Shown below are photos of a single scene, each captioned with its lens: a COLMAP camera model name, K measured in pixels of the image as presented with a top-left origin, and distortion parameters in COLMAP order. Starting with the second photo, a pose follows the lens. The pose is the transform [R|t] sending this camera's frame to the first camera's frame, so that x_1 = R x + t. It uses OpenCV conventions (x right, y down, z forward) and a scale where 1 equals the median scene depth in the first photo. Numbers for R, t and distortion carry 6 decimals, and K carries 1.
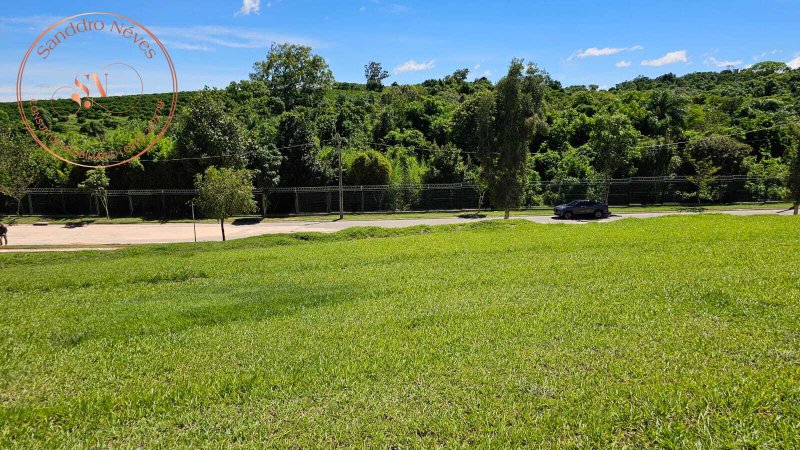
lens RADIAL K [[531.6, 0, 399.7], [0, 531.6, 241.1], [0, 0, 1]] dist [0.048343, -0.001389]
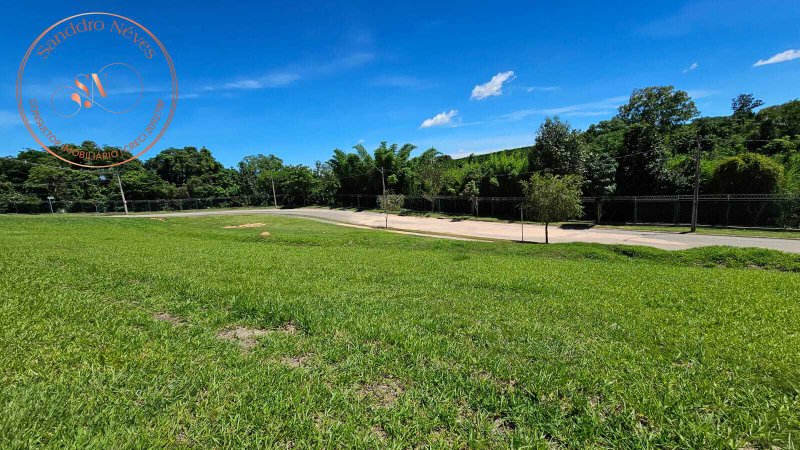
lens RADIAL K [[326.0, 0, 400.8], [0, 326.0, 225.5], [0, 0, 1]] dist [-0.002161, -0.000265]
pose [[0.667416, 0.075803, -0.740817, -0.031102], [-0.097694, 0.995121, 0.013810, -0.011423], [0.738250, 0.063157, 0.671564, 0.256430]]
